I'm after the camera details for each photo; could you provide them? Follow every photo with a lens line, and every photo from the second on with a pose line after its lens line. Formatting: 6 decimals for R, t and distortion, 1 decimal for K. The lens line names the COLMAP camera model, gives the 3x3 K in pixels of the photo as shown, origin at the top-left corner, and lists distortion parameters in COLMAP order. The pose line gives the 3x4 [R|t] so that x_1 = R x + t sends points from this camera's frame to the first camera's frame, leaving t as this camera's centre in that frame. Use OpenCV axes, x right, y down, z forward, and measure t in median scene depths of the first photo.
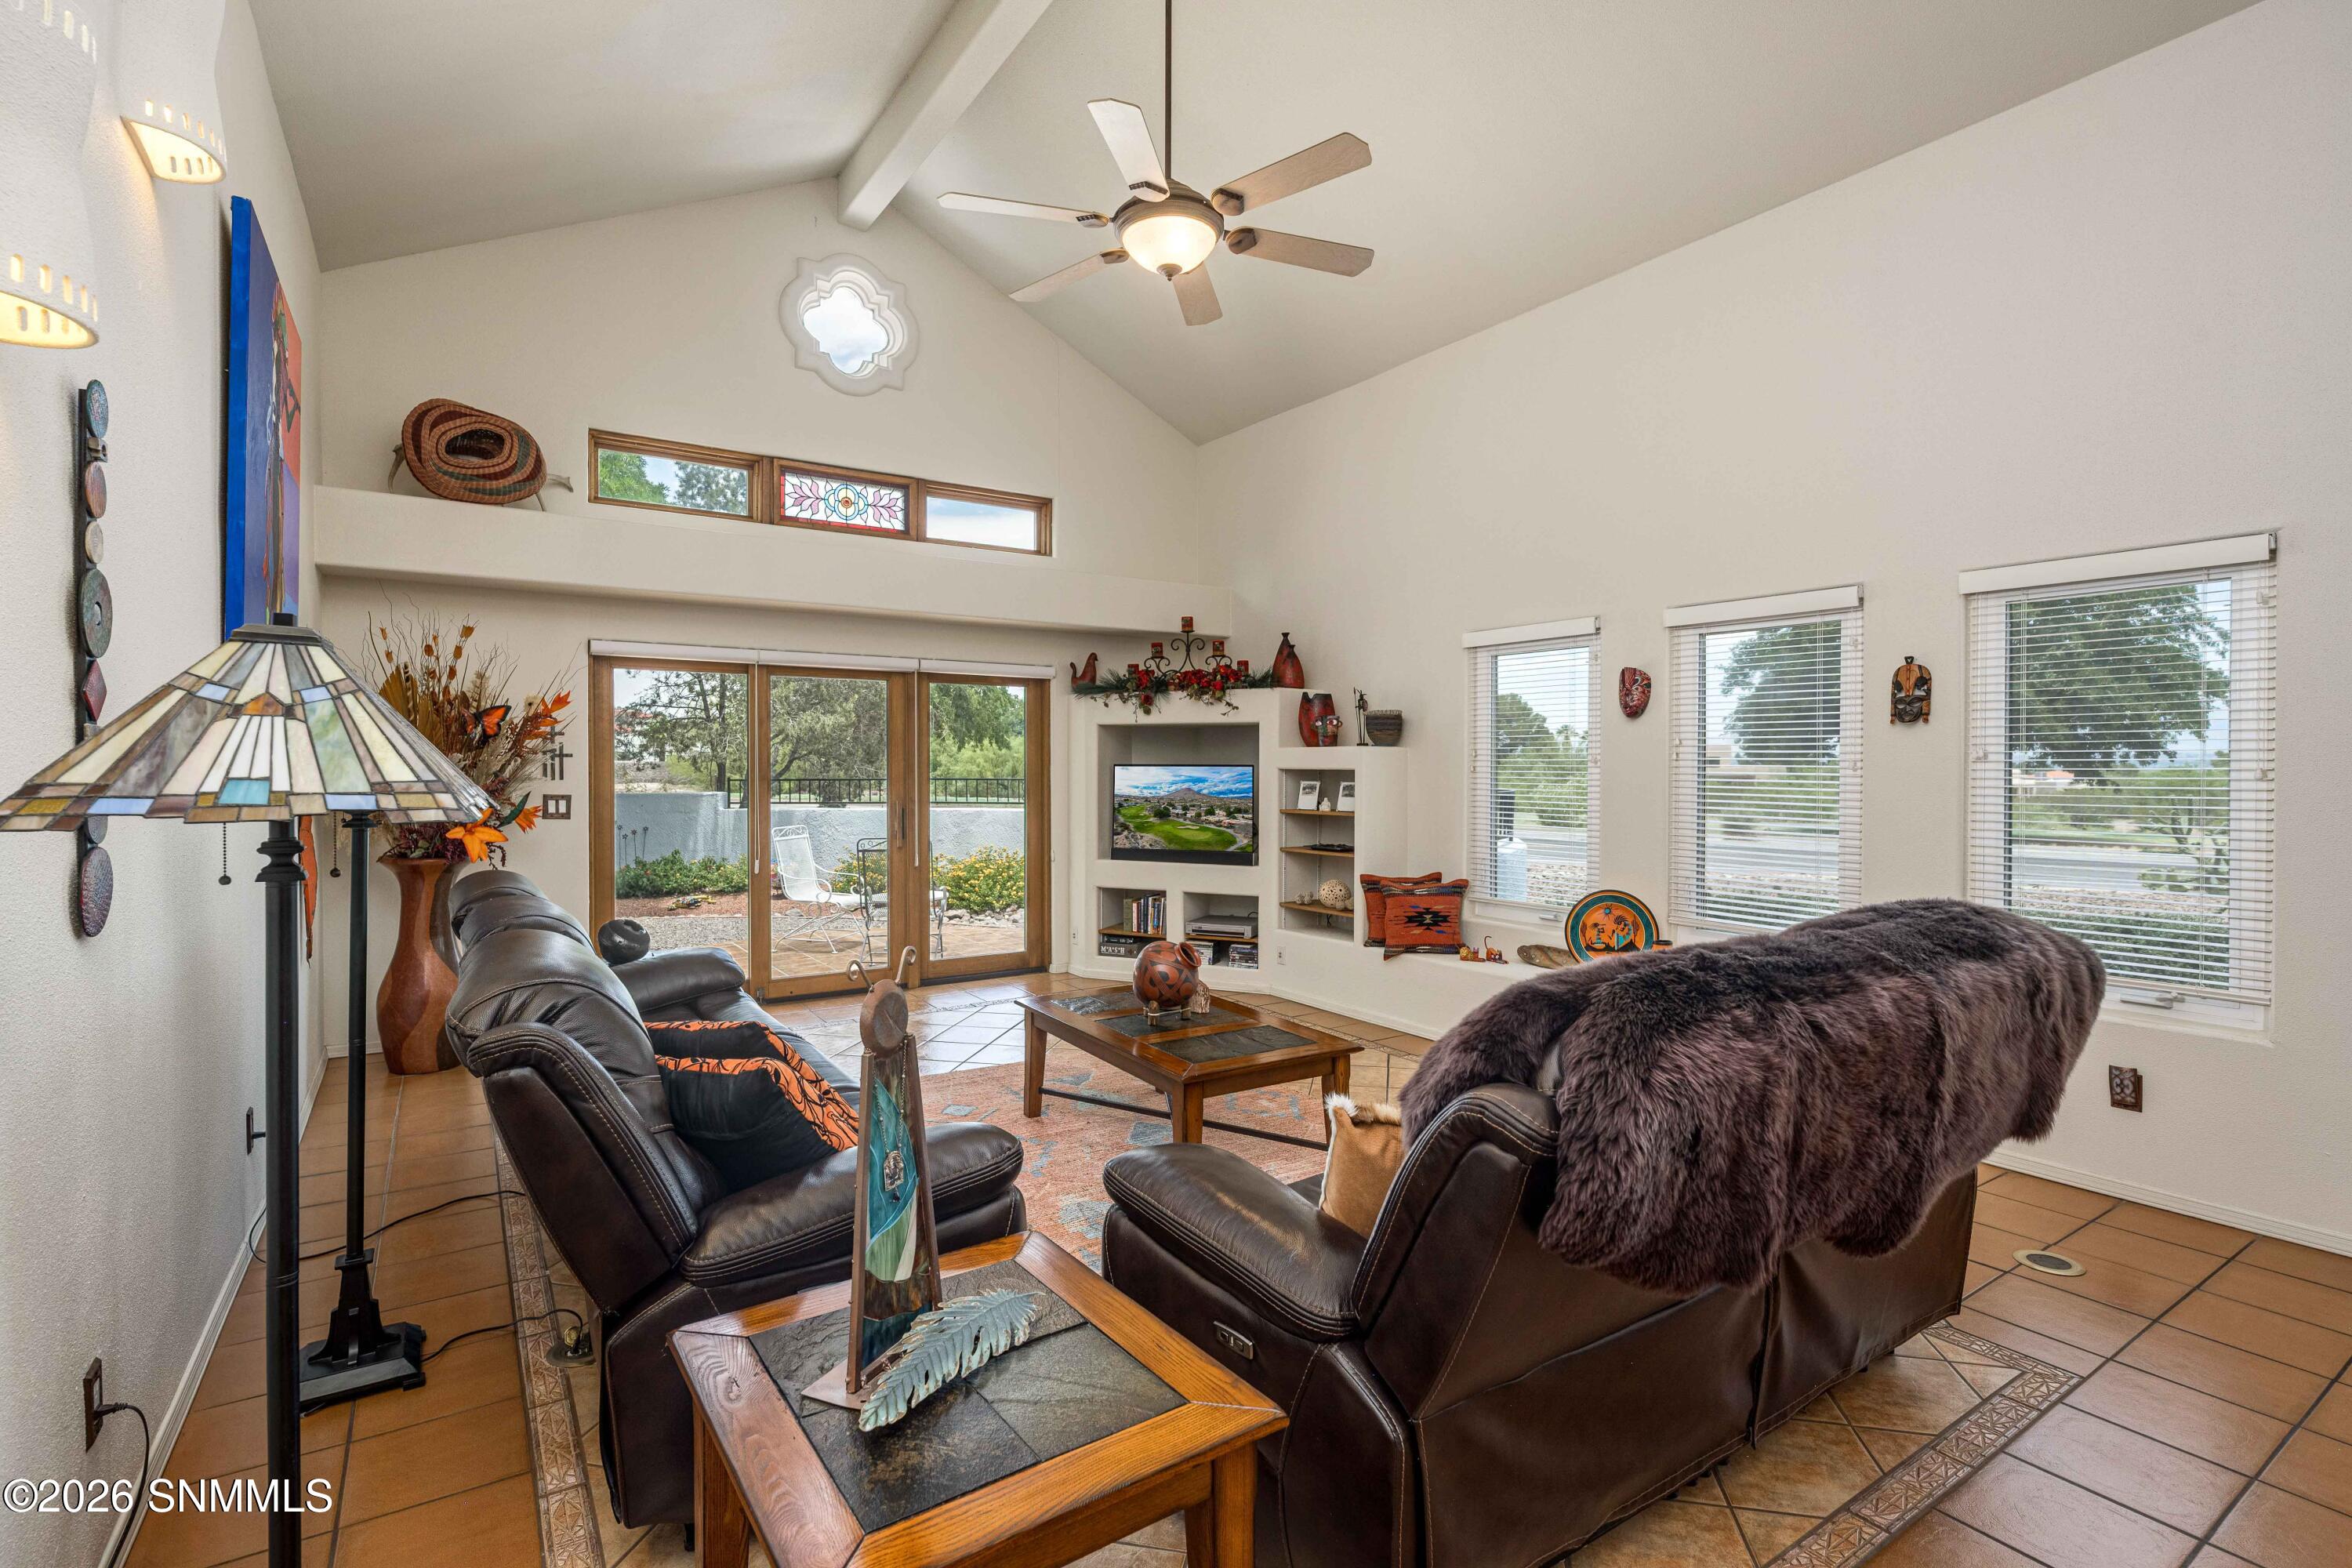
lens RADIAL K [[1072.7, 0, 1187.6], [0, 1072.7, 782.0], [0, 0, 1]] dist [-0.003623, -0.000543]
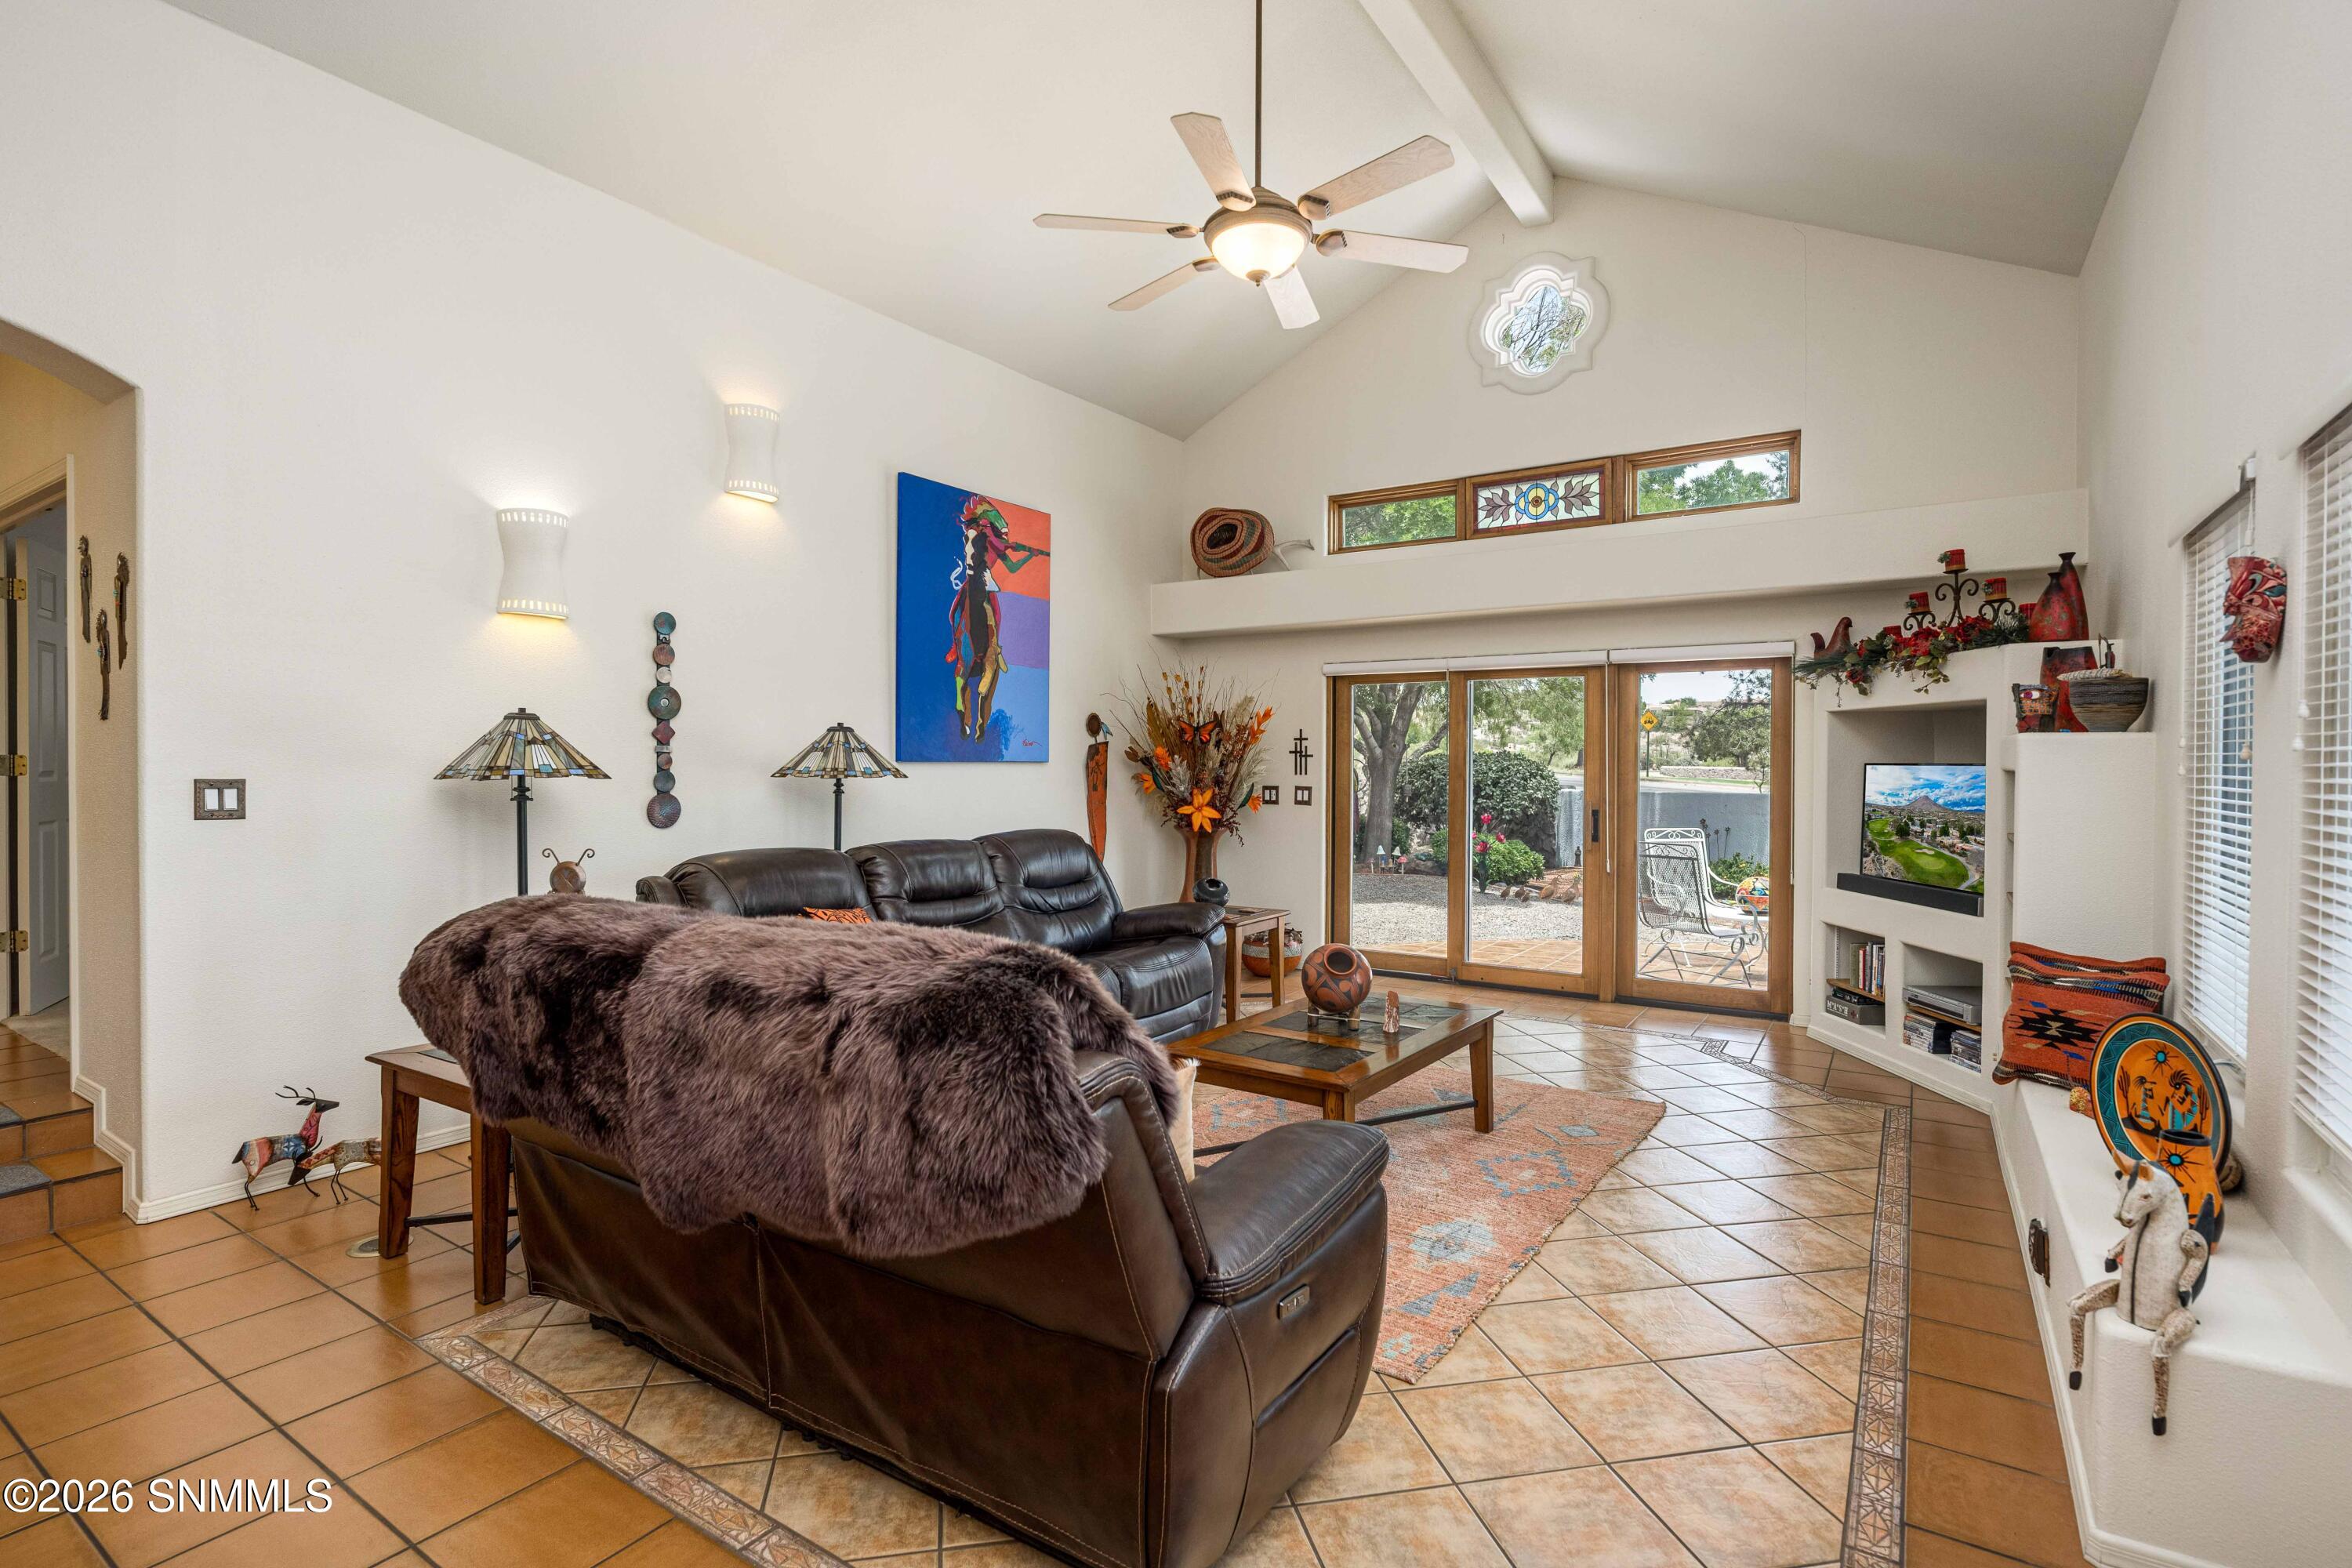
lens RADIAL K [[1128.2, 0, 1191.6], [0, 1128.2, 779.1], [0, 0, 1]] dist [-0.002261, 0.001034]
pose [[0.392767, 0.012407, -0.919554, 0.510438], [-0.016207, 0.999847, 0.006568, -0.002728], [0.919495, 0.012324, 0.392908, 0.281382]]
